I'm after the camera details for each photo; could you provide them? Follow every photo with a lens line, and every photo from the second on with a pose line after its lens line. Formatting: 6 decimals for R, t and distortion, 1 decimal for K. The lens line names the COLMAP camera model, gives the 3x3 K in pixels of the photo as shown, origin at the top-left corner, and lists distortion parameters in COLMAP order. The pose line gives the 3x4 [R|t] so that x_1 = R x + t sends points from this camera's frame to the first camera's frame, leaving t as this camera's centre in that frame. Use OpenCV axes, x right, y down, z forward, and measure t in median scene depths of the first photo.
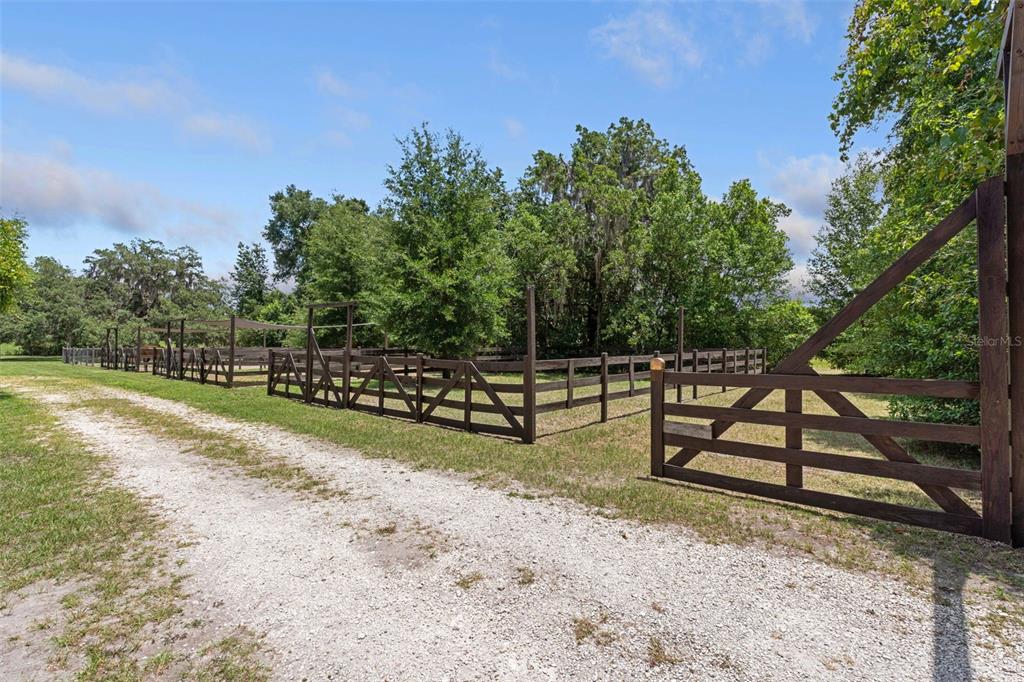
lens RADIAL K [[488.5, 0, 515.6], [0, 488.5, 332.7], [0, 0, 1]] dist [0.001942, -0.000438]
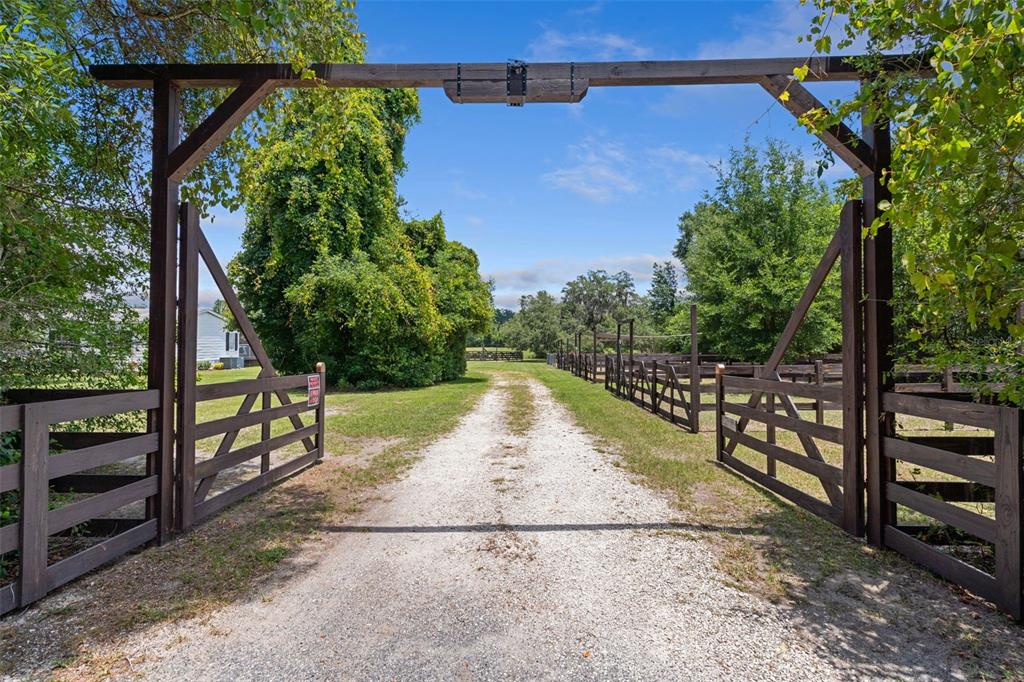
lens RADIAL K [[488.5, 0, 508.3], [0, 488.5, 346.3], [0, 0, 1]] dist [0.001942, -0.000438]
pose [[0.645347, -0.010048, -0.763824, 0.098833], [0.022437, 0.999731, 0.005805, -0.001462], [0.763560, -0.020884, 0.645399, -0.021601]]
